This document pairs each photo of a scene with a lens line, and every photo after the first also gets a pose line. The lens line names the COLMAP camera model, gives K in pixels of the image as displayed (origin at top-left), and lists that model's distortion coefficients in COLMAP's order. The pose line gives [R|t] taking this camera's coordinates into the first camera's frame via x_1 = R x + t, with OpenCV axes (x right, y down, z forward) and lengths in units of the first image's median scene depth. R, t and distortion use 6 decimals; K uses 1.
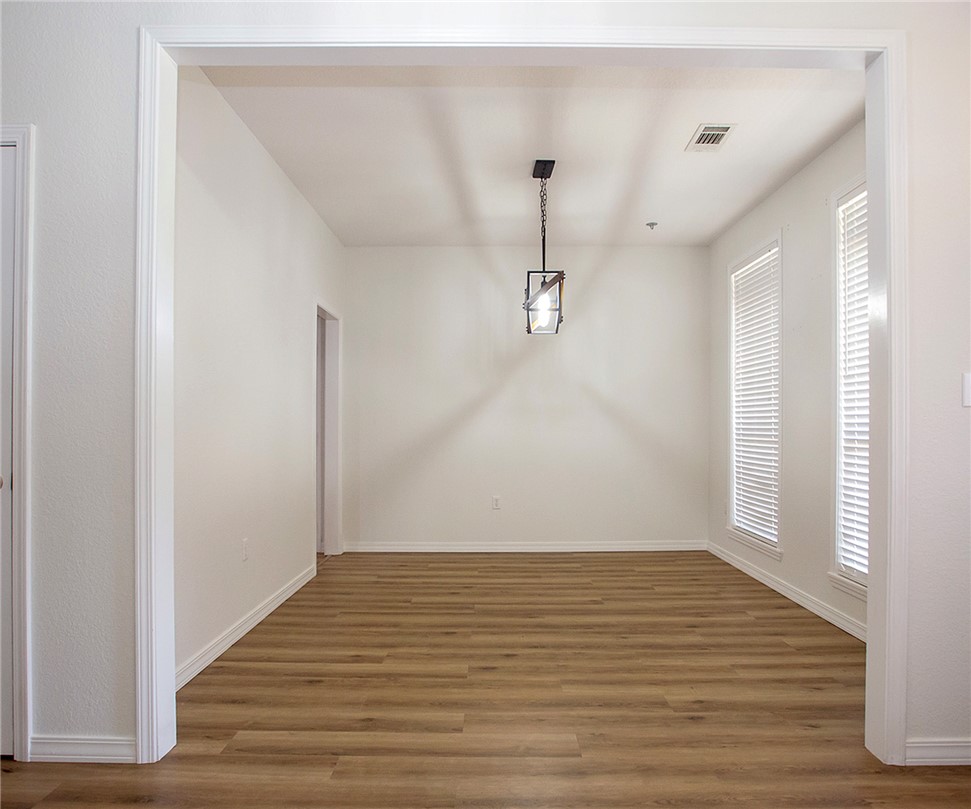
lens RADIAL K [[637.0, 0, 482.0], [0, 637.0, 402.6], [0, 0, 1]] dist [-0.071998, 0.020719]
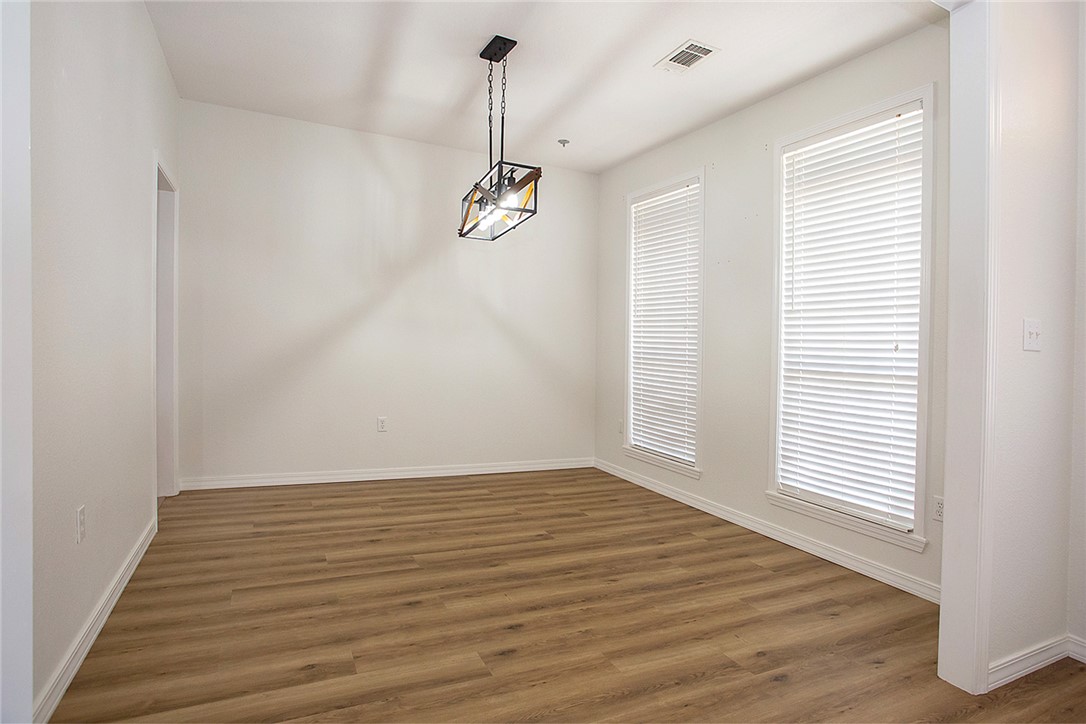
lens RADIAL K [[580.4, 0, 575.2], [0, 580.4, 352.9], [0, 0, 1]] dist [-0.068341, 0.026634]
pose [[0.879379, 0.034033, 0.474905, -0.188874], [-0.061669, 0.997182, 0.042730, 0.009341], [-0.472112, -0.066863, 0.878999, 0.255989]]
